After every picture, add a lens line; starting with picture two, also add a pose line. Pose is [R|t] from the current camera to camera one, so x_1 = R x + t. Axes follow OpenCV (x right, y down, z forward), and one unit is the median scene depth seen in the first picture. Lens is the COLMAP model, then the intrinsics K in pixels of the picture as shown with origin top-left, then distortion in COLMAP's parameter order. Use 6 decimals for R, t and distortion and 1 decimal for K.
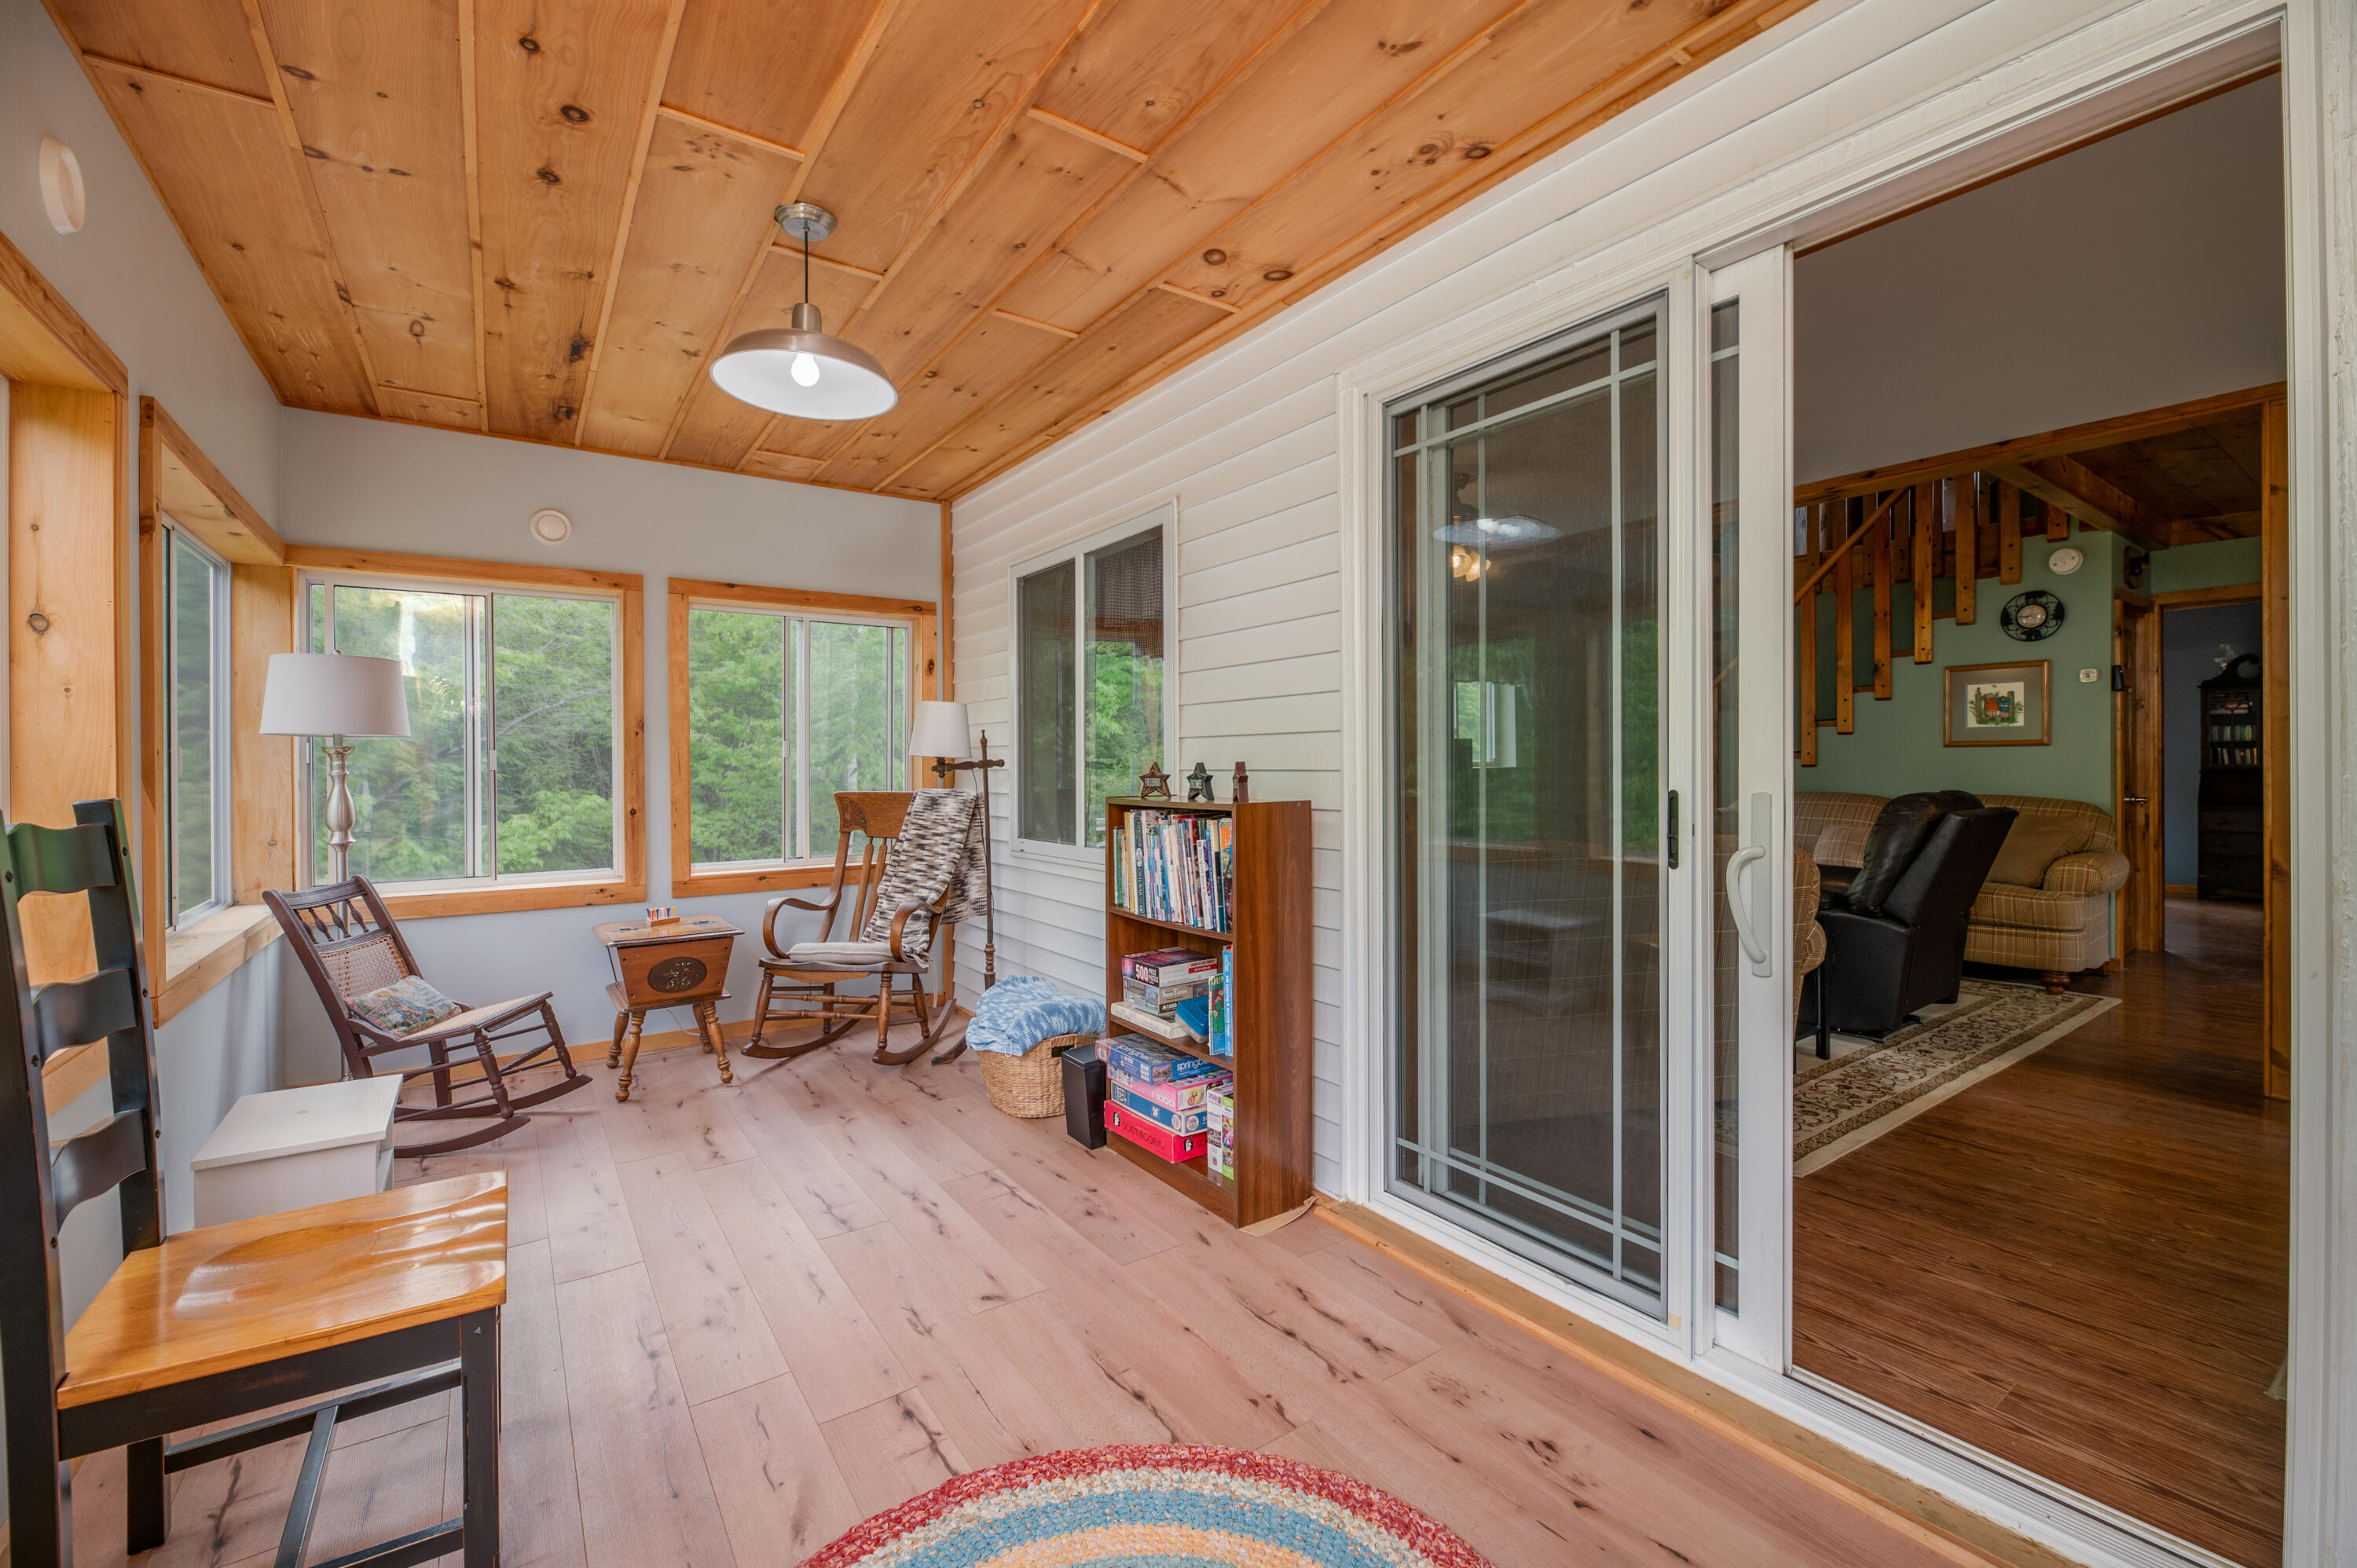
lens RADIAL K [[969.4, 0, 1178.5], [0, 969.4, 784.0], [0, 0, 1]] dist [0.001796, -0.003370]
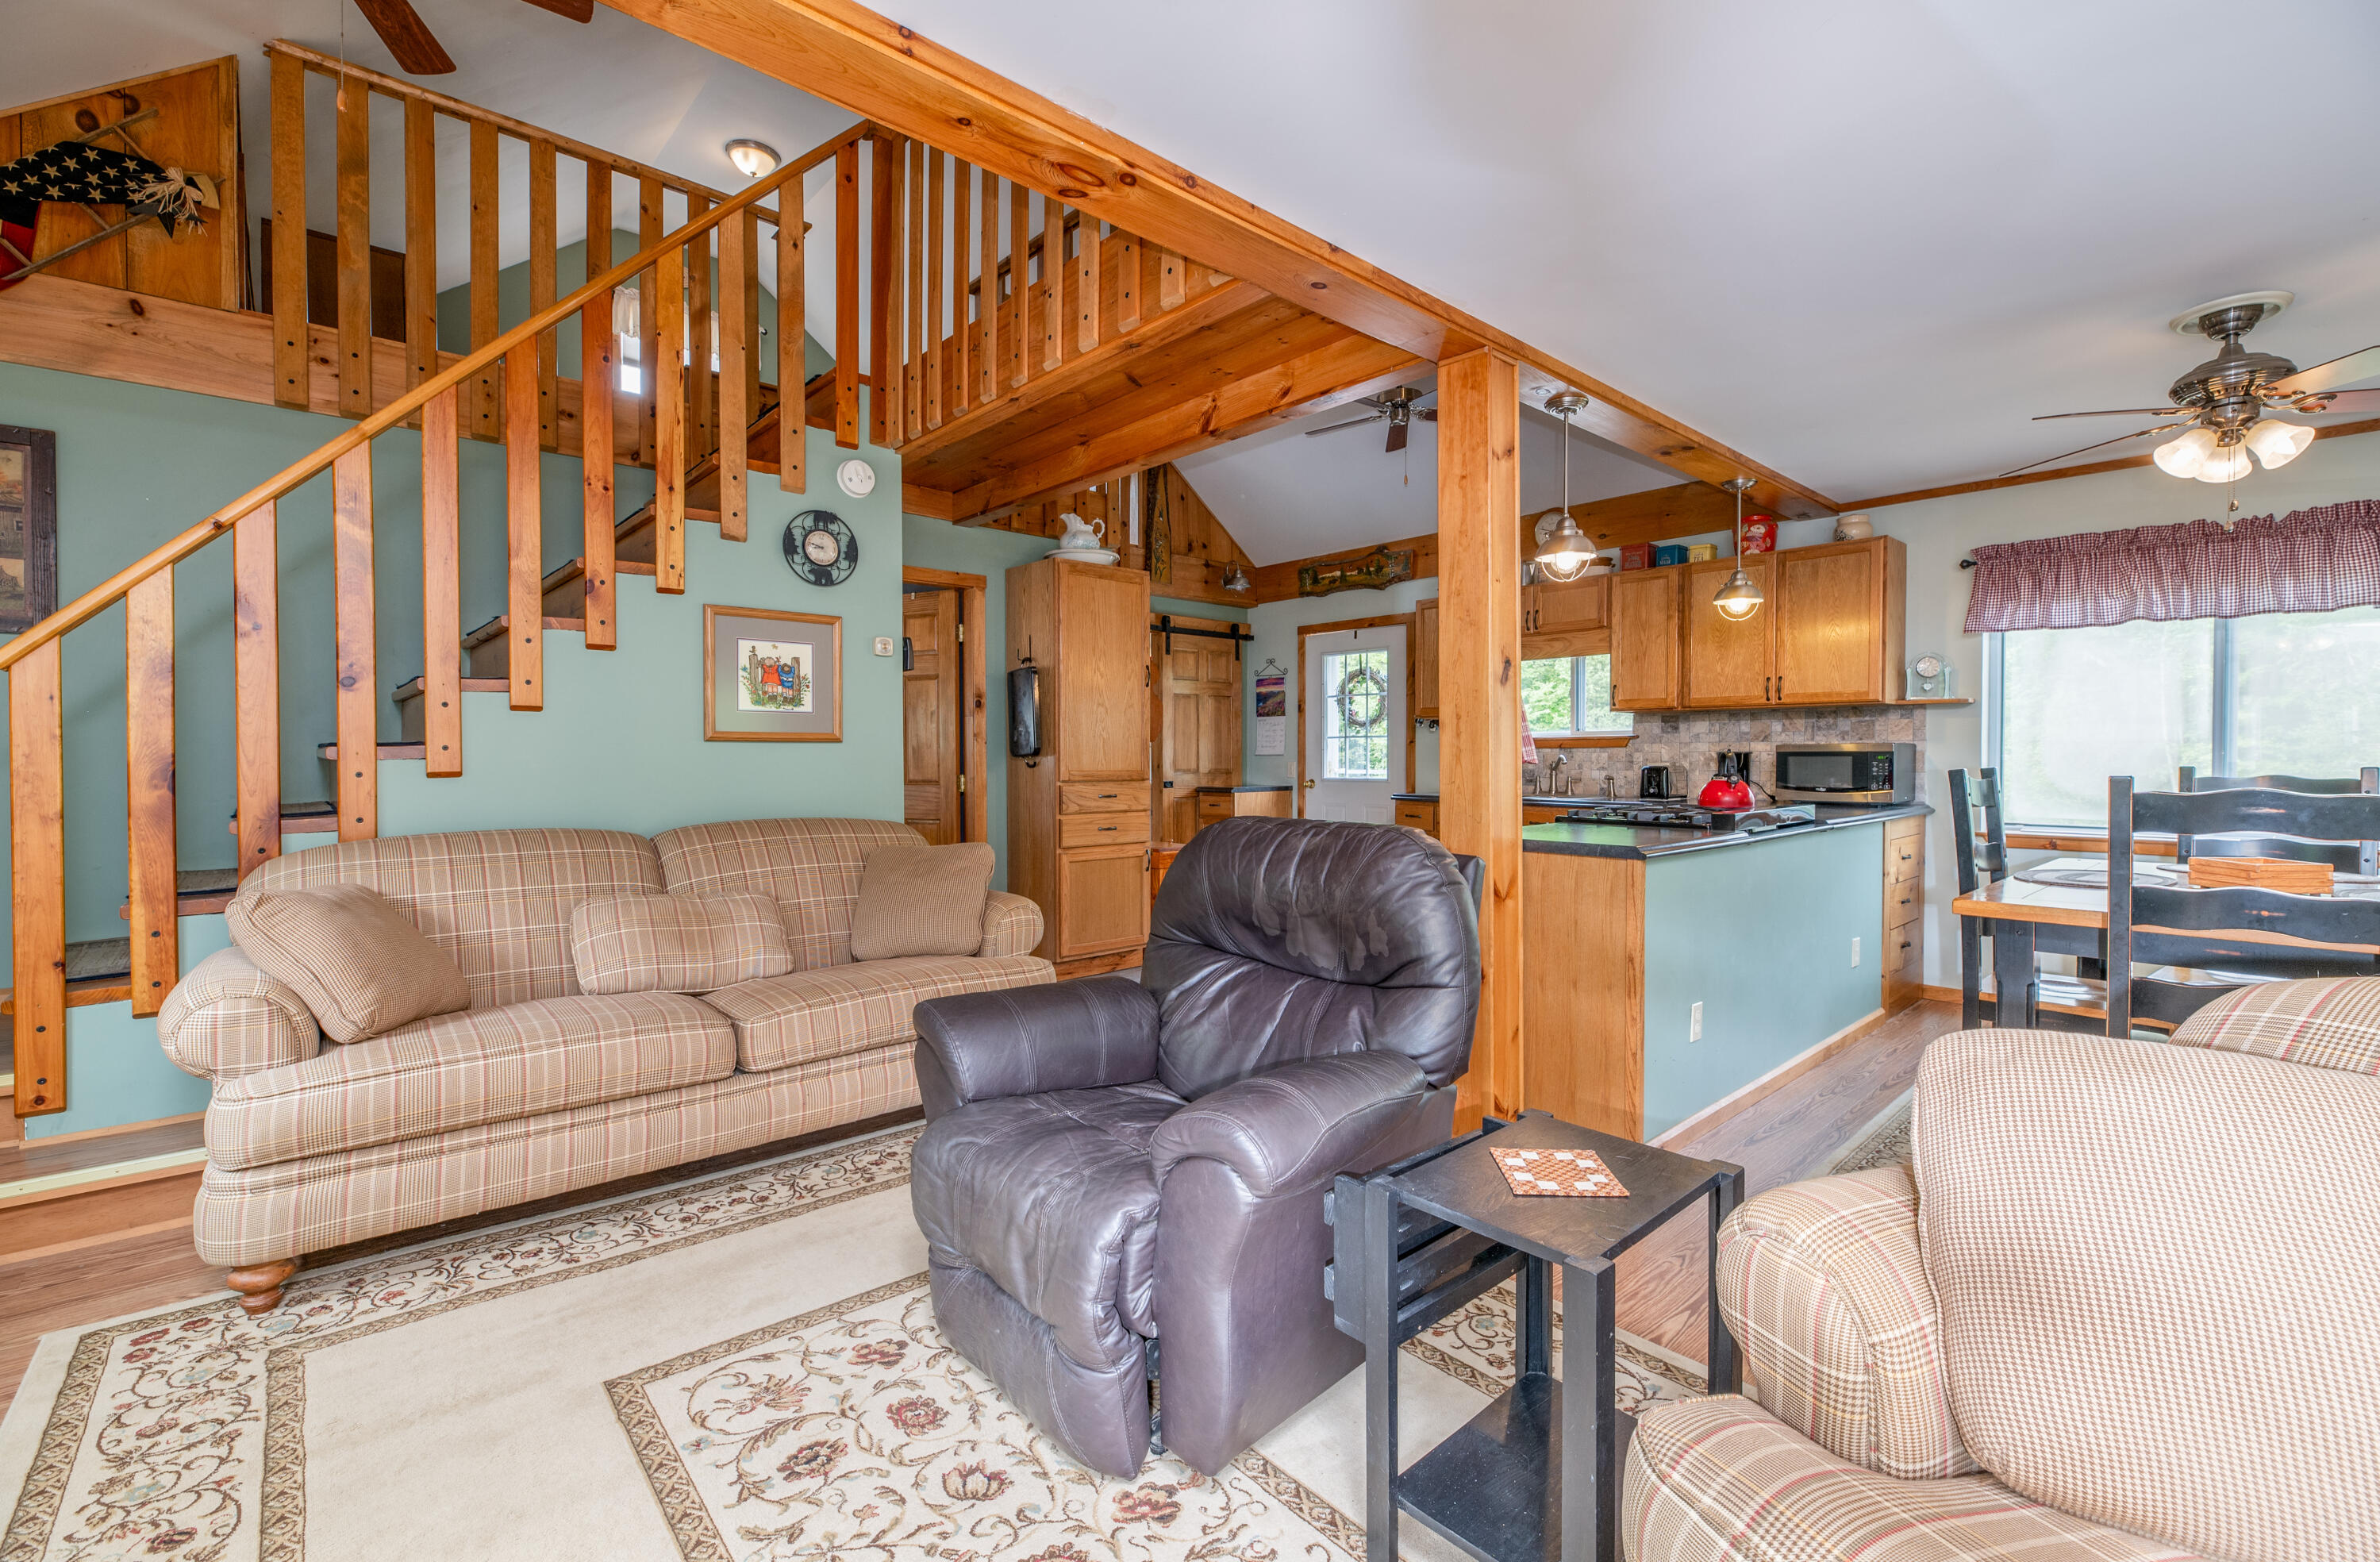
lens RADIAL K [[986.5, 0, 1201.7], [0, 986.5, 776.0], [0, 0, 1]] dist [0.000094, -0.003776]
pose [[-0.105769, -0.007829, 0.994360, 0.171273], [0.017003, 0.999809, 0.009681, -0.017864], [-0.994245, 0.017931, -0.105616, 0.792475]]
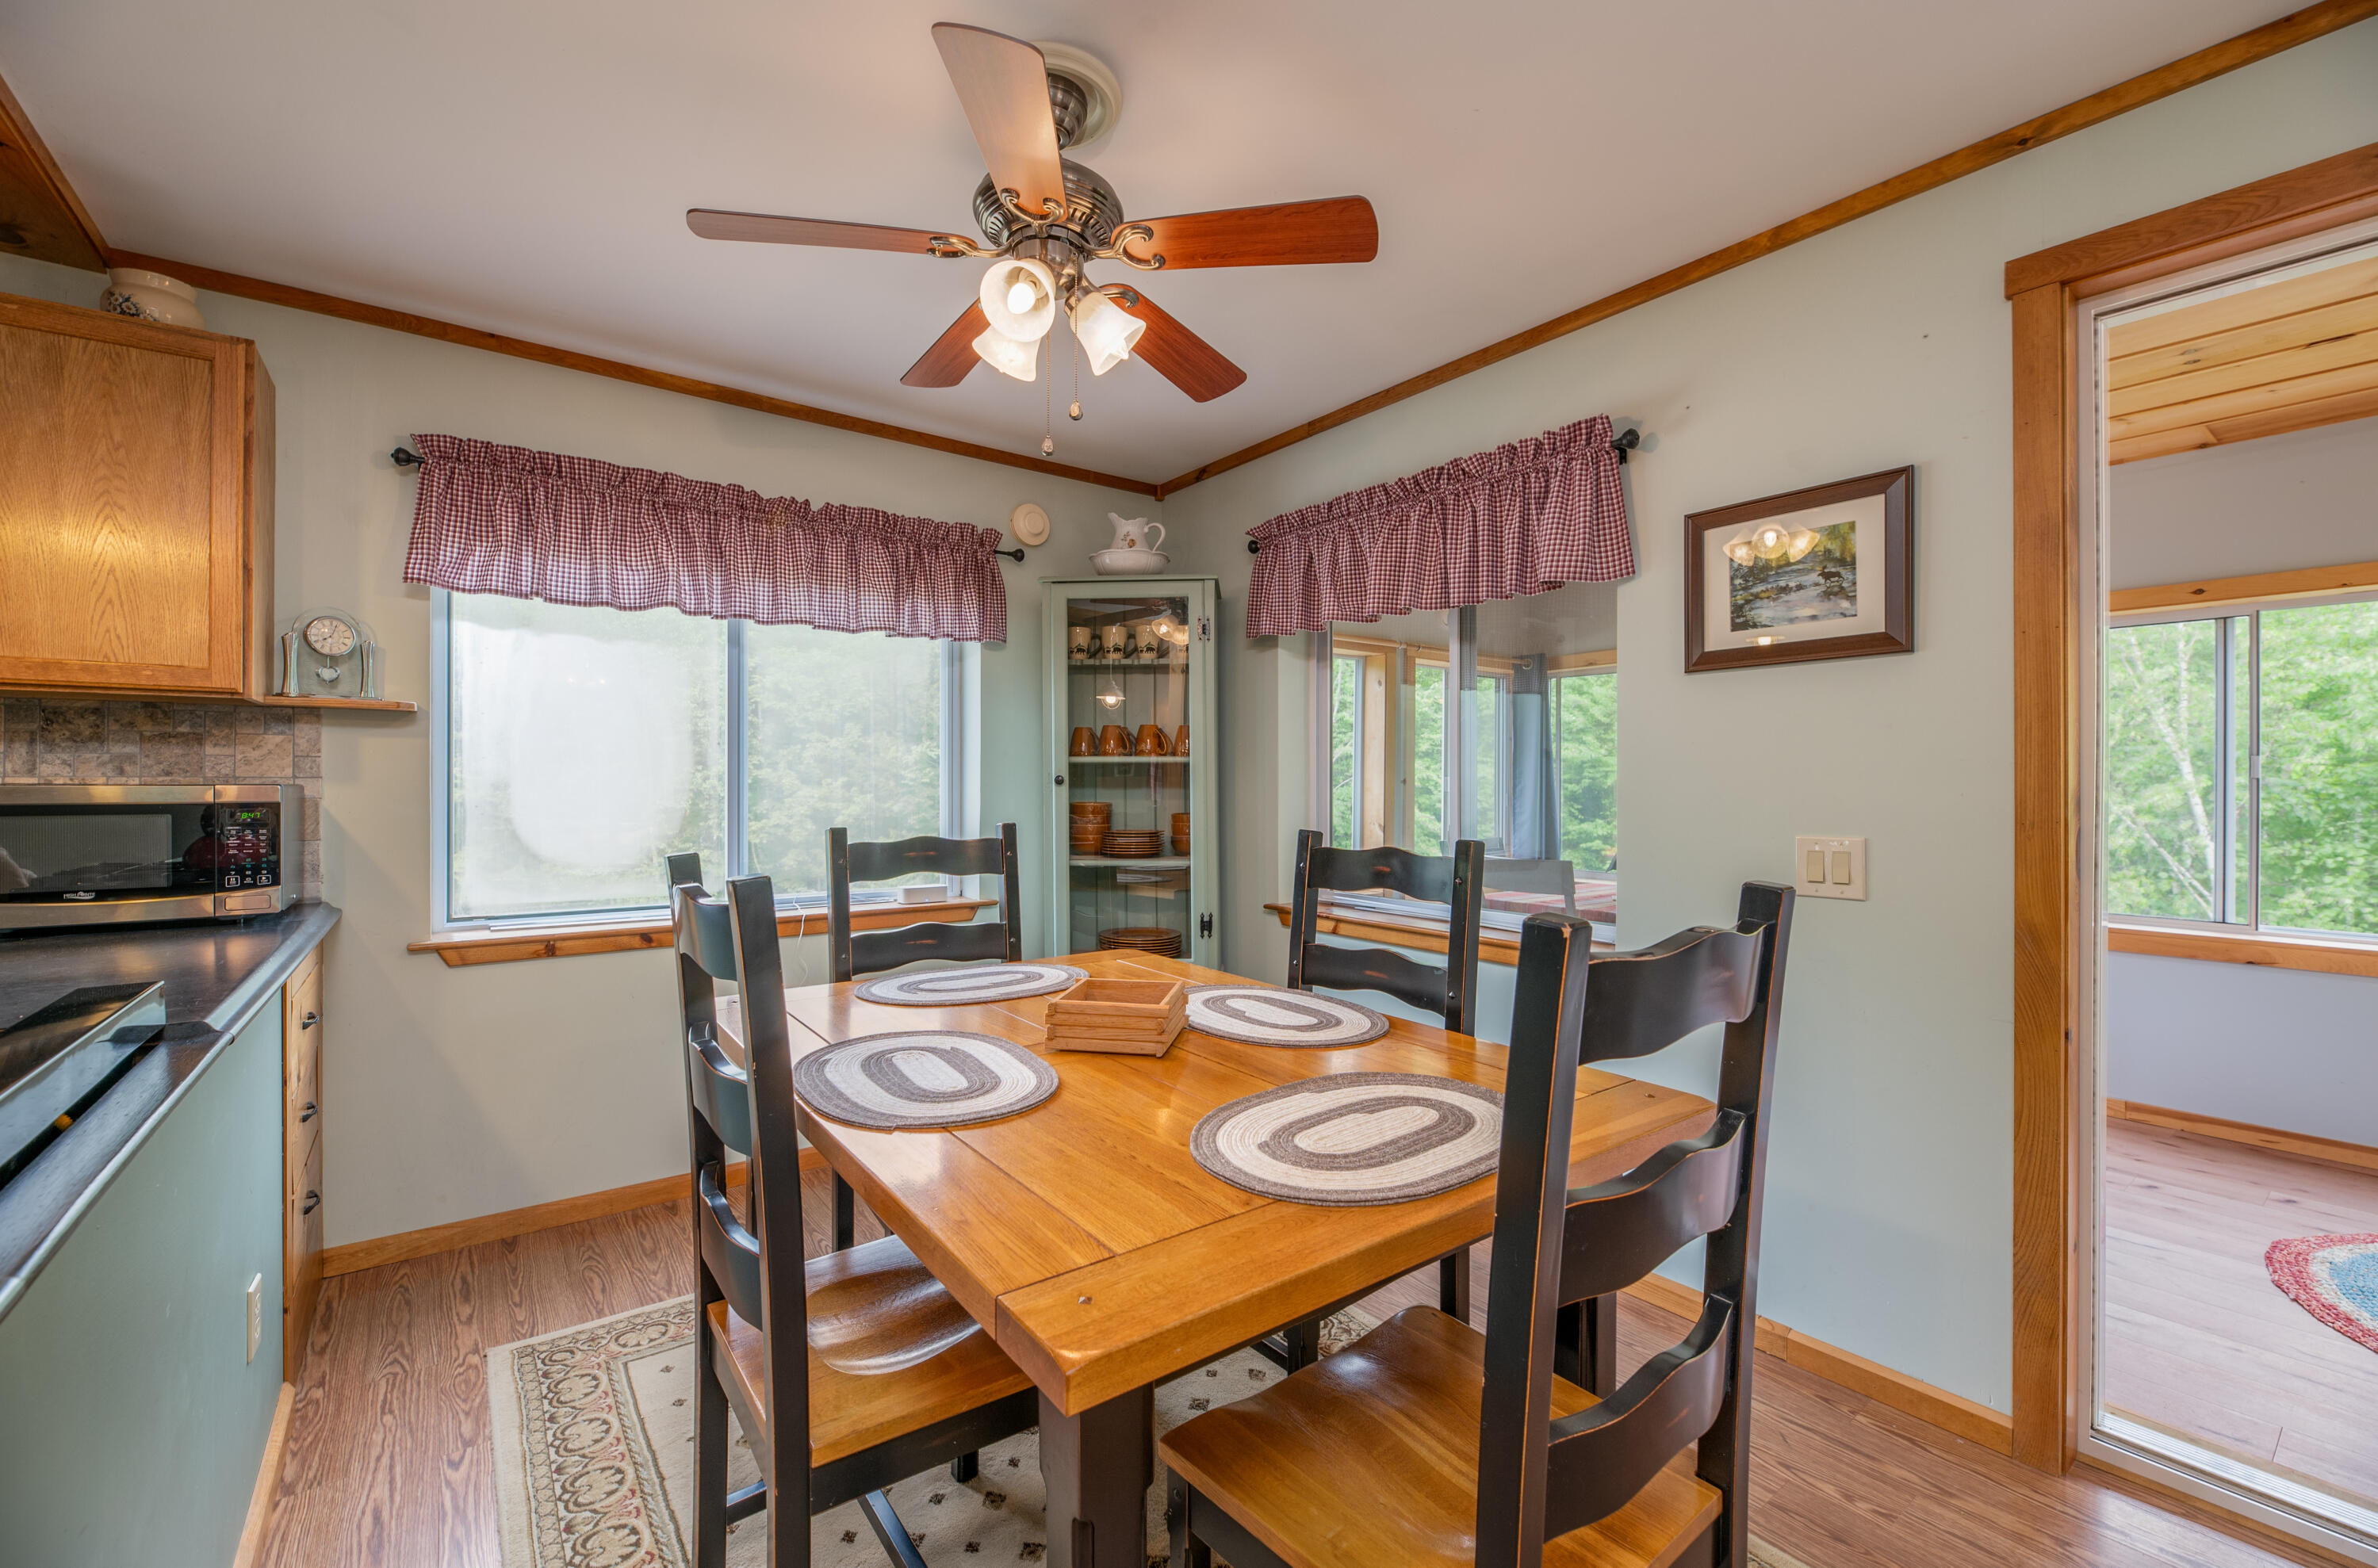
lens RADIAL K [[985.5, 0, 1200.6], [0, 985.5, 779.0], [0, 0, 1]] dist [0.000094, -0.003776]
pose [[-0.998913, 0.013394, -0.044641, 0.574011], [0.012966, 0.999867, 0.009870, -0.028476], [0.044767, 0.009280, -0.998954, 0.538465]]
